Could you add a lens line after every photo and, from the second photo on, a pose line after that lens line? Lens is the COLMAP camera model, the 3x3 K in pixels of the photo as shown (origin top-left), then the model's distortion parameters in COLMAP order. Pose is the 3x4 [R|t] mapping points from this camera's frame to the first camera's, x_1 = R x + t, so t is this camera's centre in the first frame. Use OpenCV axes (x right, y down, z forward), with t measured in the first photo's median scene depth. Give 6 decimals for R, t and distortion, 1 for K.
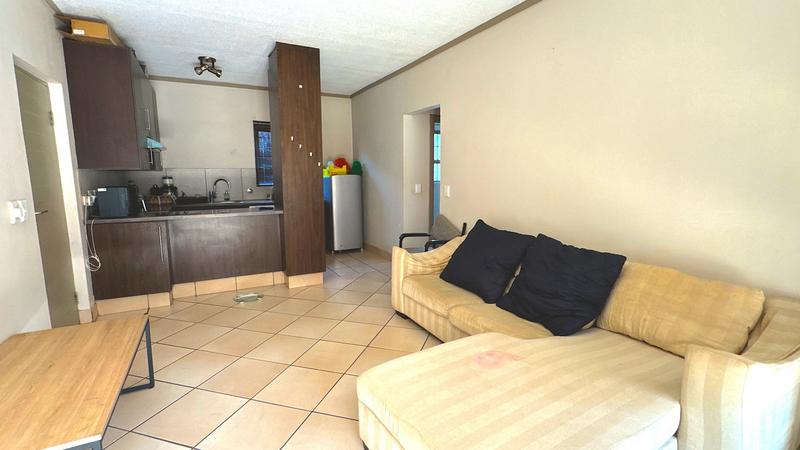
lens RADIAL K [[364.1, 0, 401.3], [0, 364.1, 223.2], [0, 0, 1]] dist [-0.001939, -0.000257]
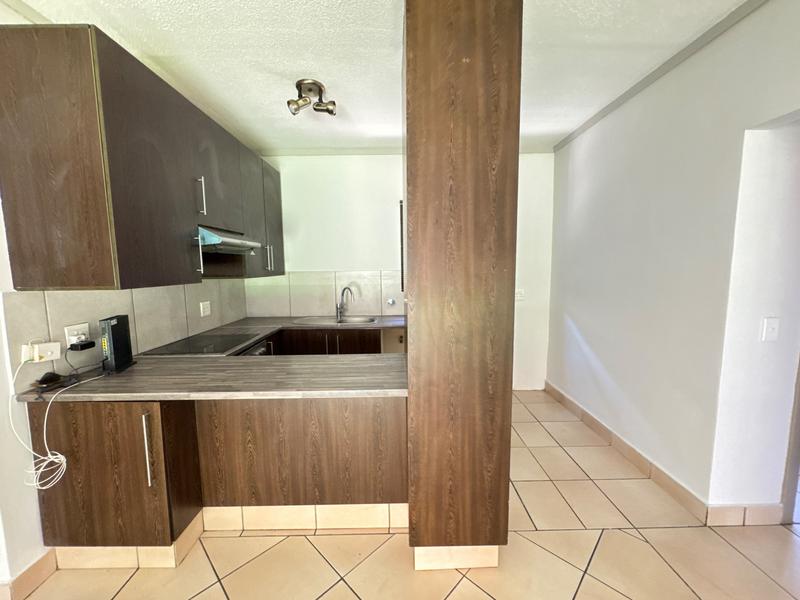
lens RADIAL K [[323.3, 0, 399.6], [0, 323.3, 298.3], [0, 0, 1]] dist [-0.001096, 0.000049]
pose [[0.885143, 0.041897, -0.463428, -0.176729], [-0.055185, 0.998361, -0.015144, -0.132443], [0.462034, 0.038979, 0.886005, 0.698036]]
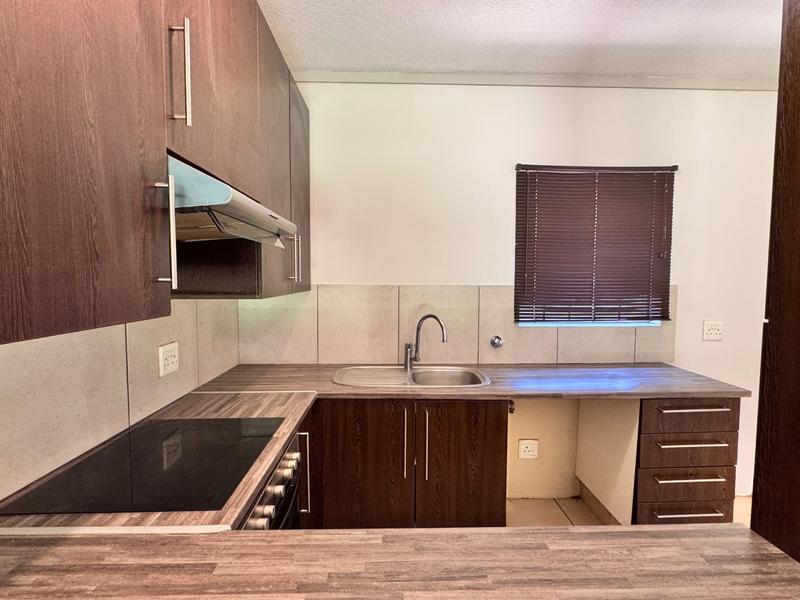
lens RADIAL K [[378.5, 0, 400.0], [0, 378.5, 300.0], [0, 0, 1]] dist [-0.001857, -0.000207]
pose [[0.896030, 0.034322, -0.442664, -0.490441], [-0.069561, 0.995547, -0.063615, -0.150617], [0.438510, 0.087794, 0.894428, 0.875084]]
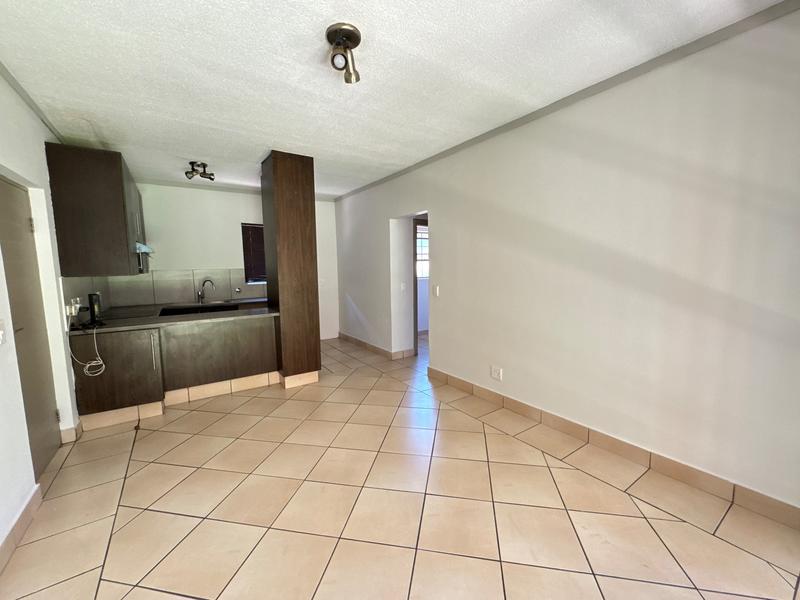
lens RADIAL K [[323.3, 0, 399.6], [0, 323.3, 298.3], [0, 0, 1]] dist [-0.001096, 0.000049]
pose [[0.994509, -0.019486, 0.102823, -0.083322], [0.022730, 0.999277, -0.030470, -0.040729], [-0.102155, 0.032639, 0.994233, 0.064032]]
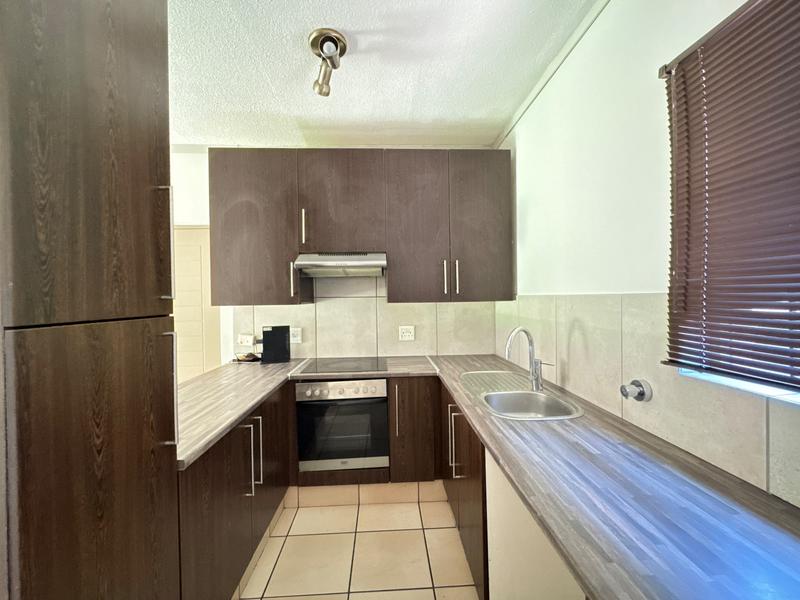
lens RADIAL K [[323.3, 0, 399.6], [0, 323.3, 298.3], [0, 0, 1]] dist [-0.001096, 0.000049]
pose [[-0.429518, 0.017486, -0.902889, -0.254807], [-0.101147, 0.992590, 0.067340, -0.215684], [0.897376, 0.120248, -0.424567, 1.406037]]
